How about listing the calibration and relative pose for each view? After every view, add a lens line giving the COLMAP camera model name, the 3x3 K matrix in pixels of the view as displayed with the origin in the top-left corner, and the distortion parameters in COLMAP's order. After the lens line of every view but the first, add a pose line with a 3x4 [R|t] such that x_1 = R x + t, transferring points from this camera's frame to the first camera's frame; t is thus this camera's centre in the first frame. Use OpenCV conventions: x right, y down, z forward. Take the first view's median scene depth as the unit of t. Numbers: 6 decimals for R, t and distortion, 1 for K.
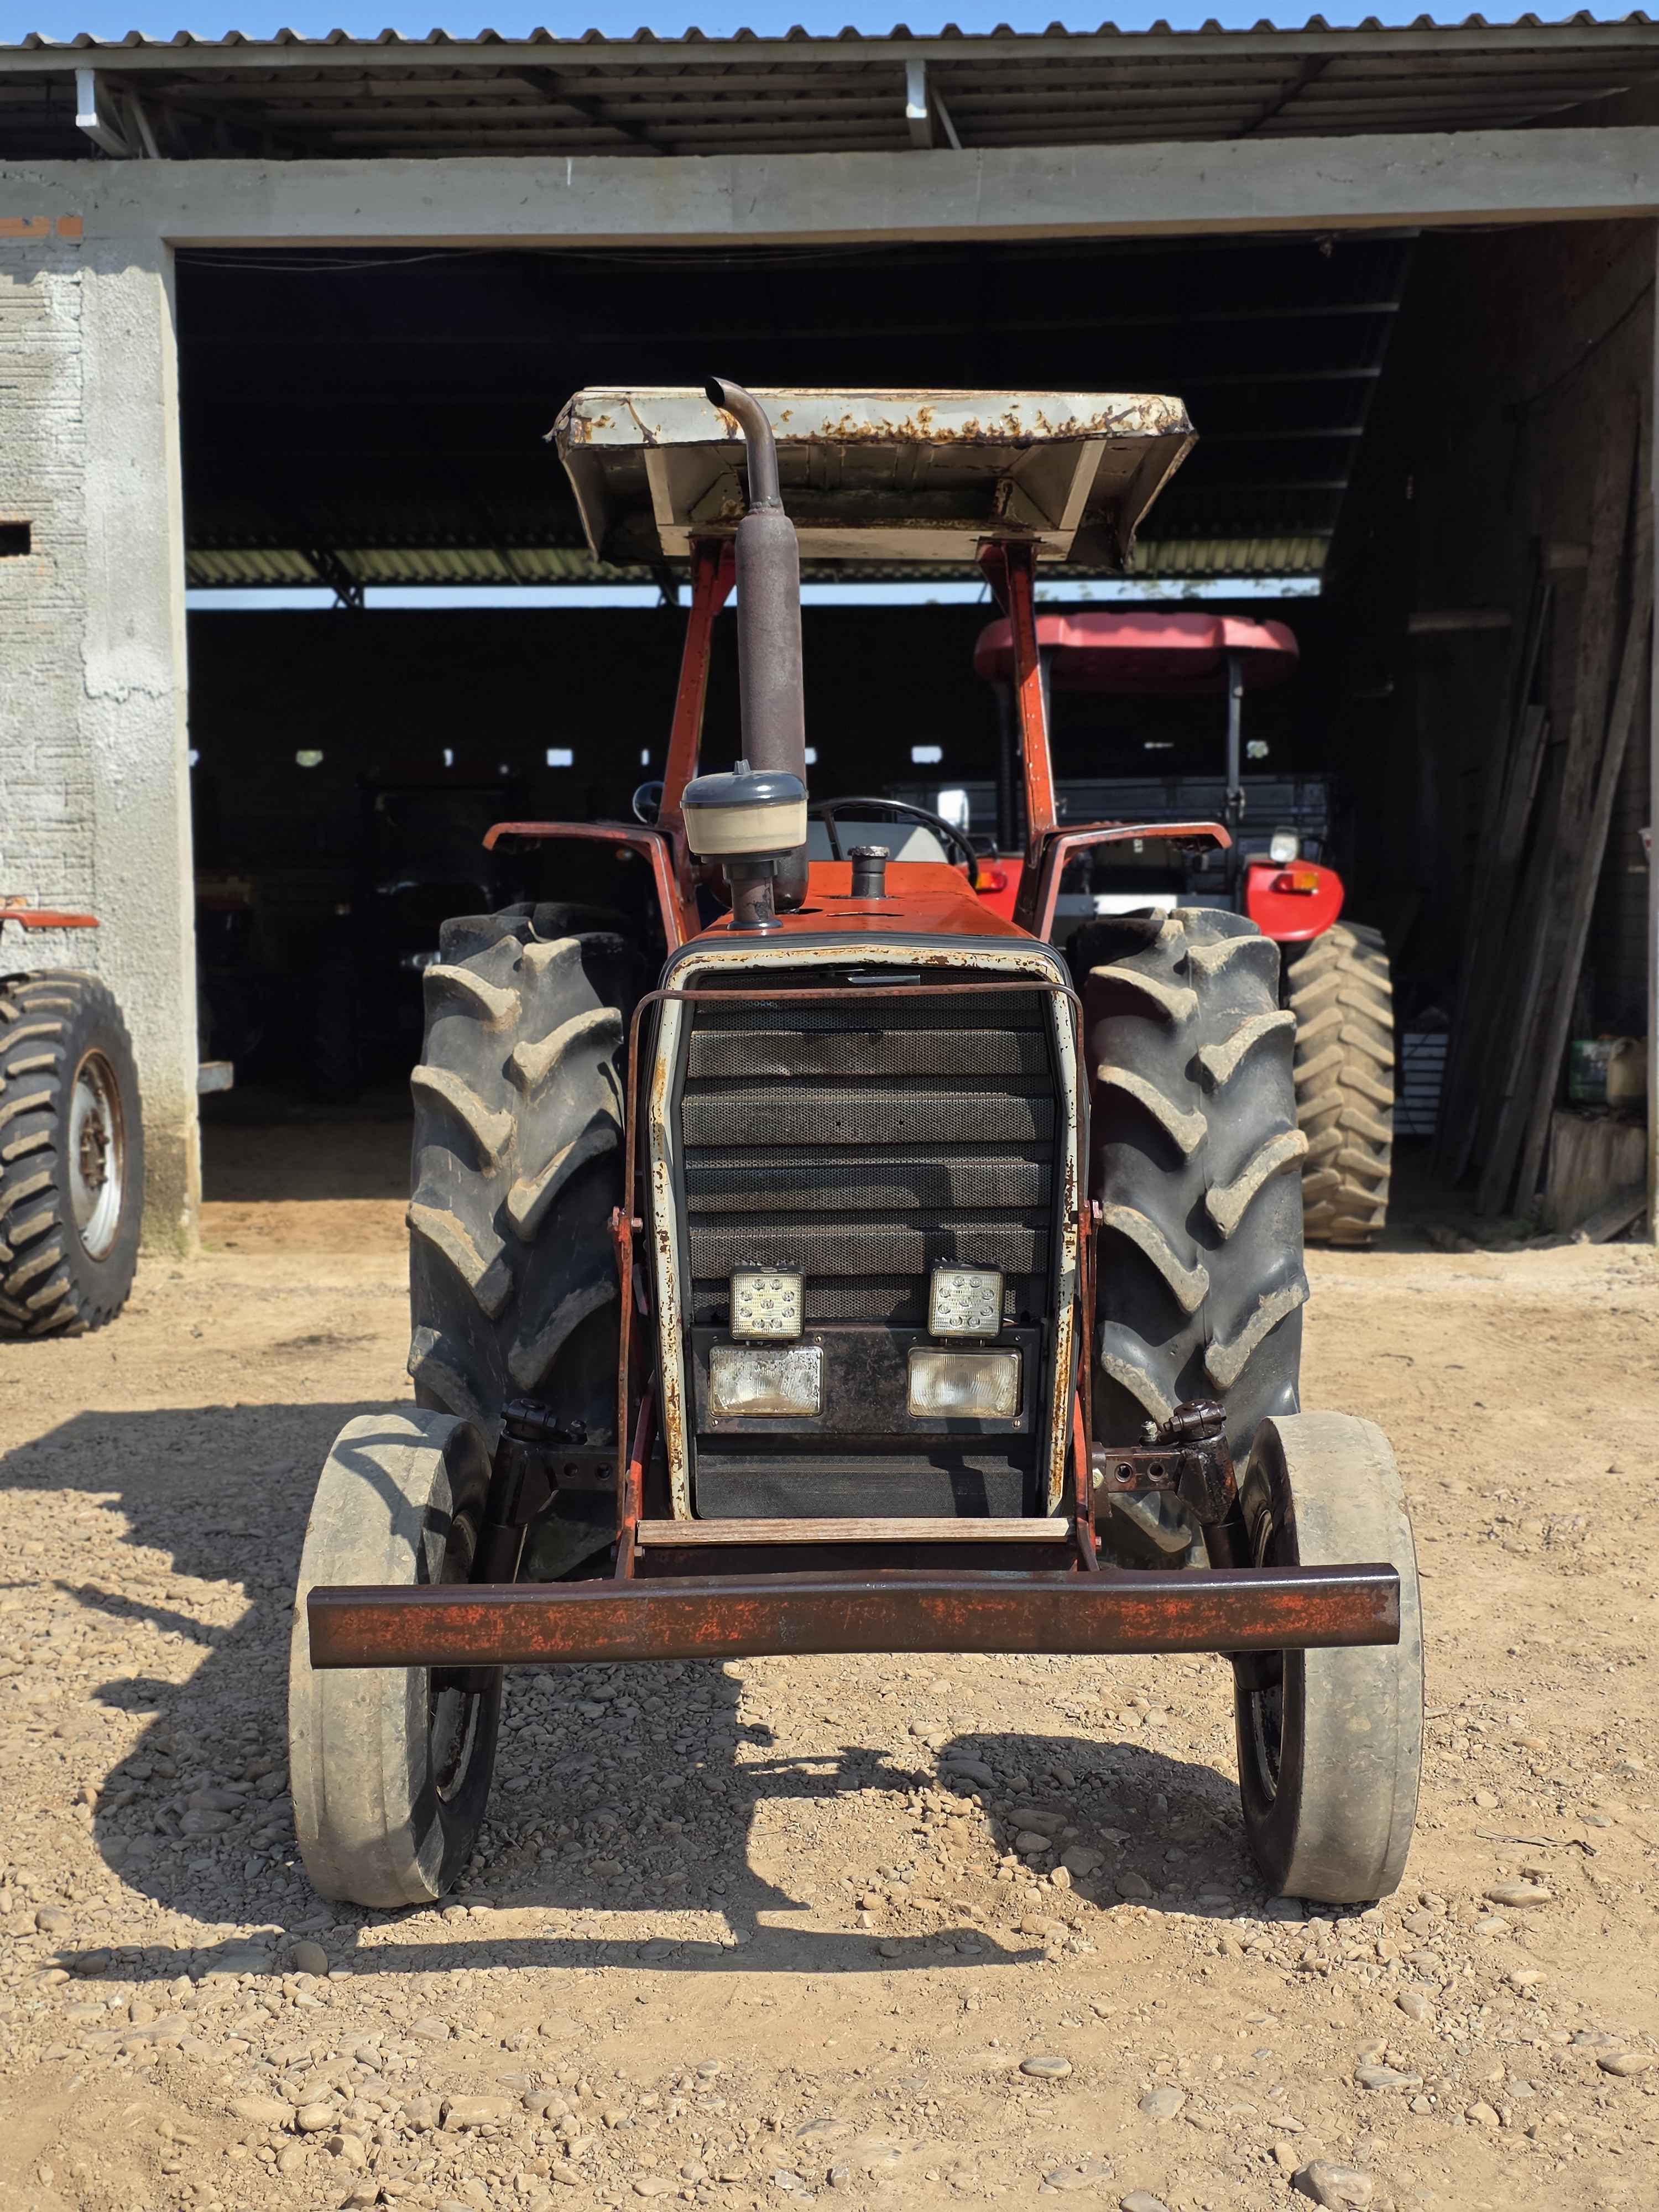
lens RADIAL K [[2938.6, 0, 840.1], [0, 2938.6, 1106.2], [0, 0, 1]] dist [0.045493, 0.000000]
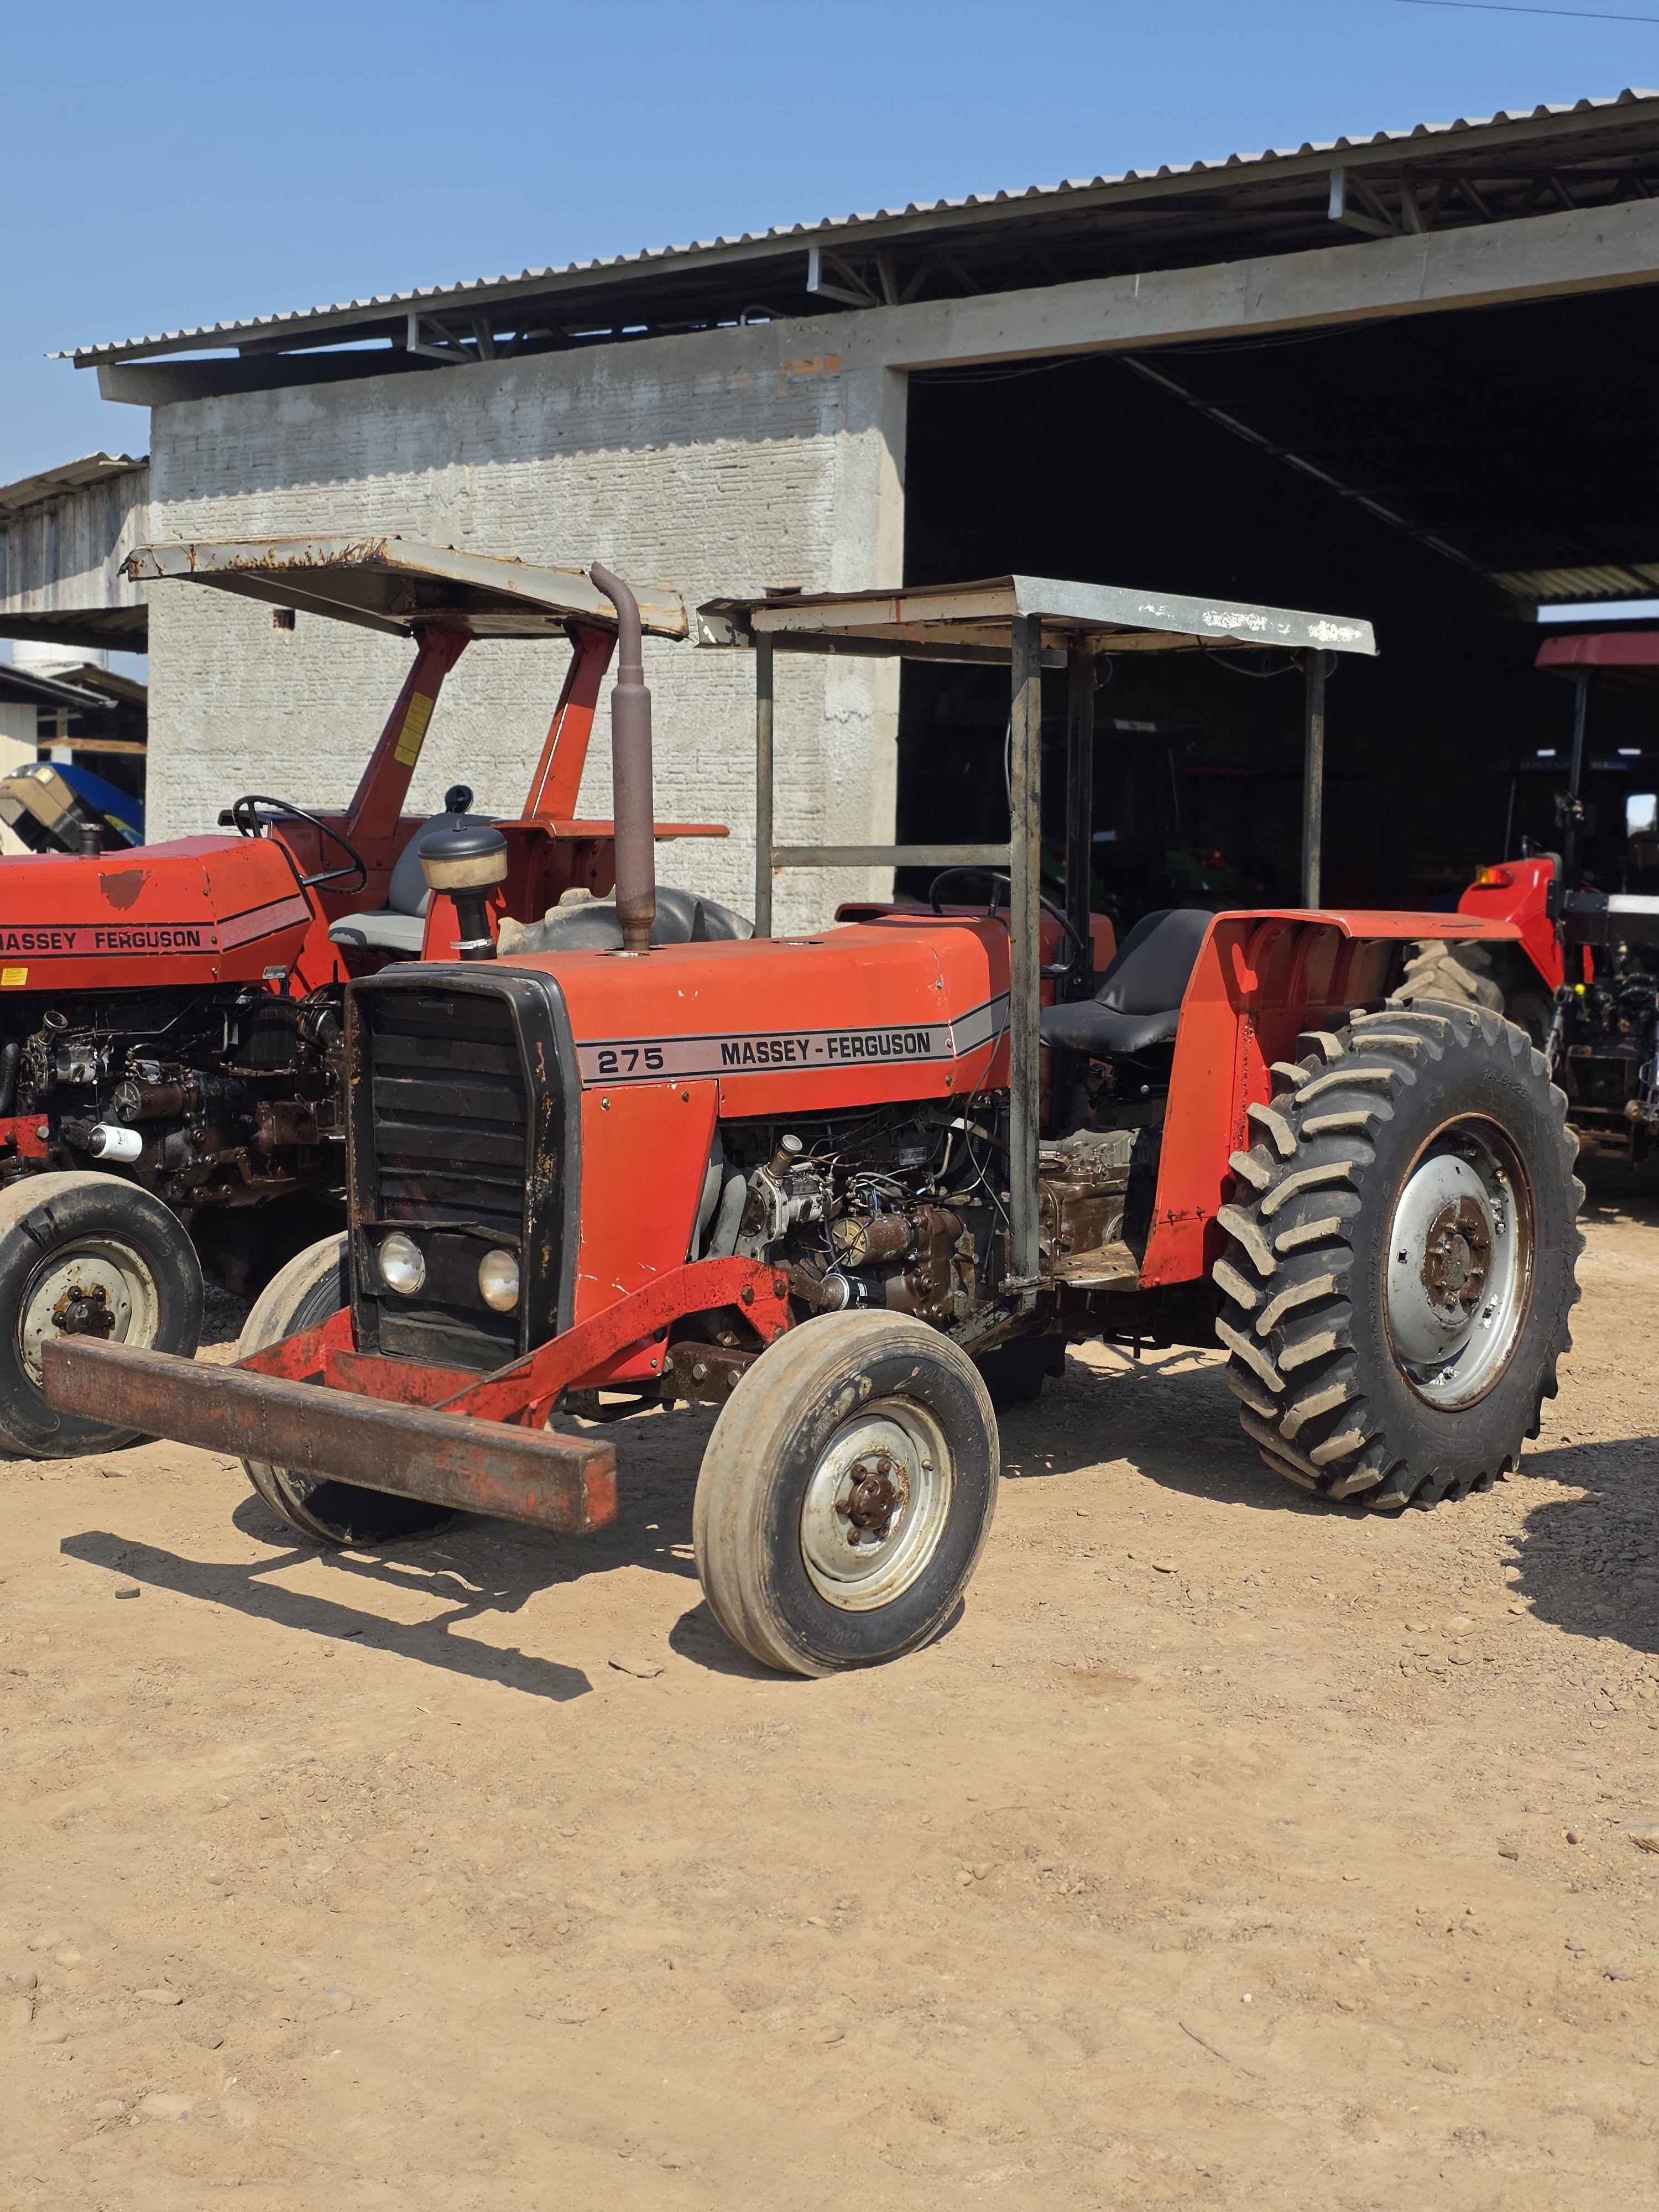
lens RADIAL K [[2917.7, 0, 871.3], [0, 2917.7, 1149.5], [0, 0, 1]] dist [0.053030, 0.000000]
pose [[0.772033, 0.094230, -0.628558, 0.610077], [-0.080829, 0.995475, 0.049956, -0.013258], [0.630422, 0.012238, 0.776156, -0.003858]]
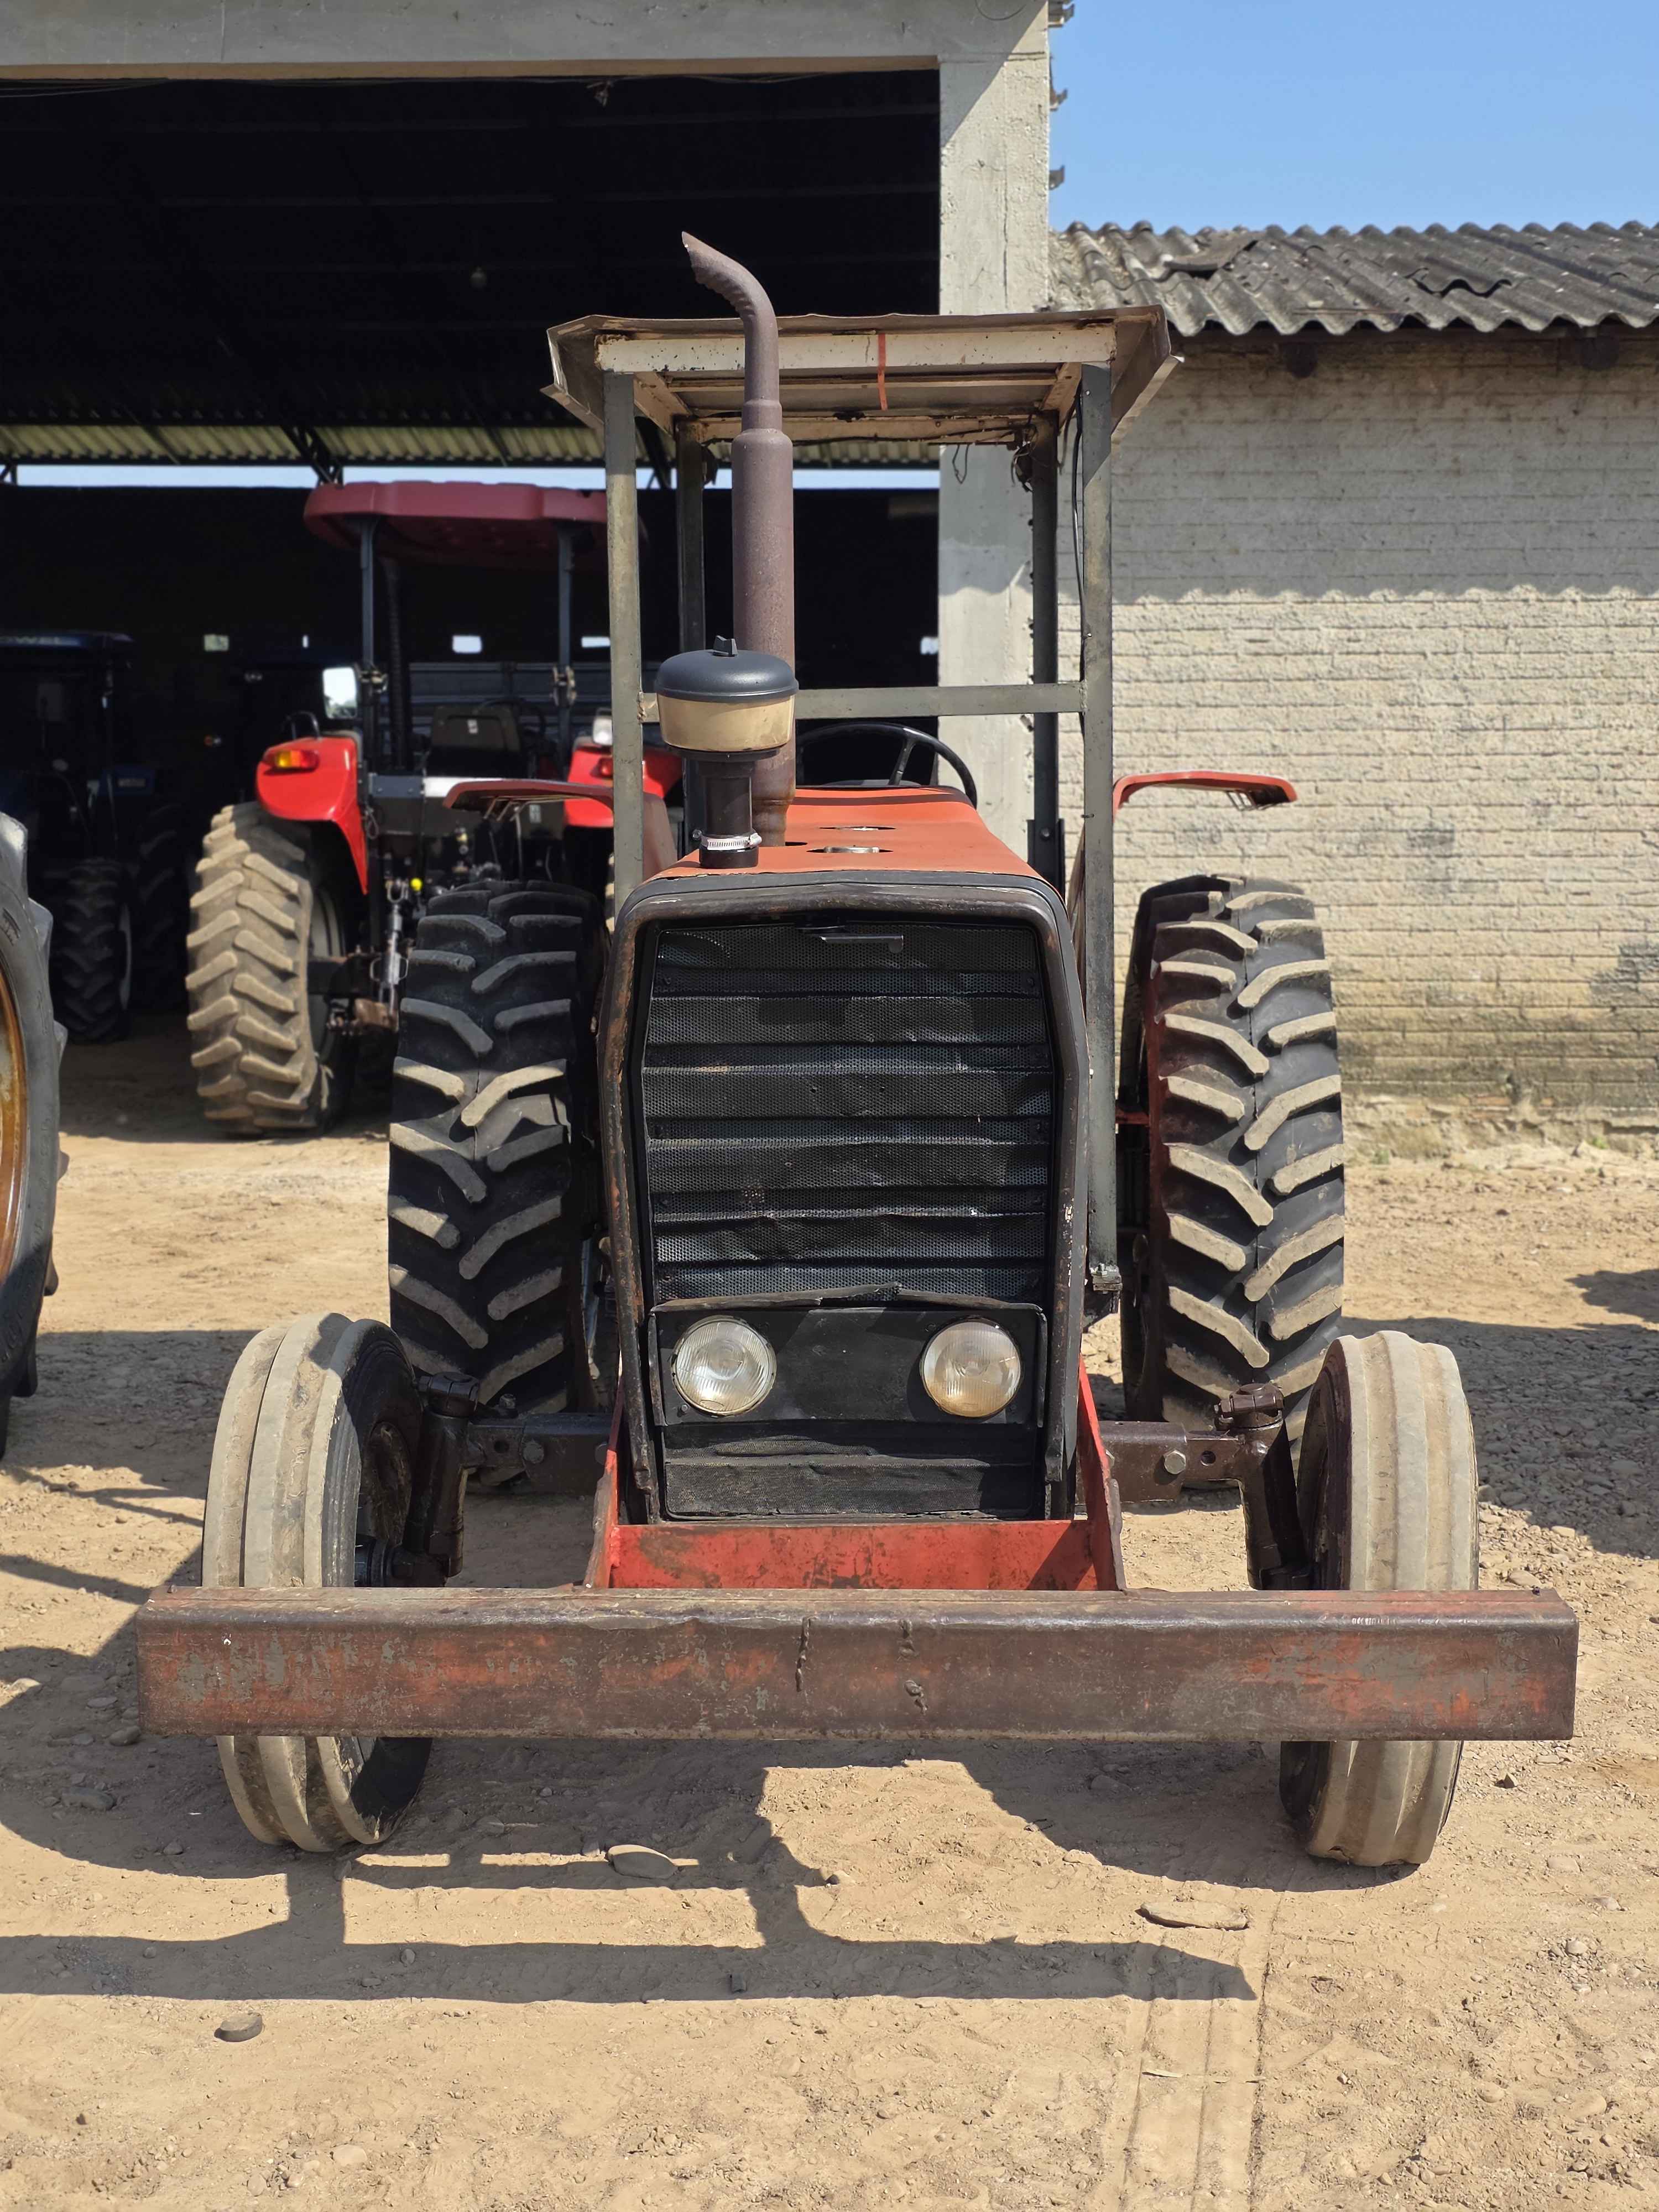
lens RADIAL K [[2917.7, 0, 771.0], [0, 2917.7, 1086.4], [0, 0, 1]] dist [0.053030, 0.000000]
pose [[0.999859, 0.012129, 0.011628, 0.170711], [-0.012437, 0.999562, 0.026854, 0.002309], [-0.011297, -0.026995, 0.999572, 0.034428]]
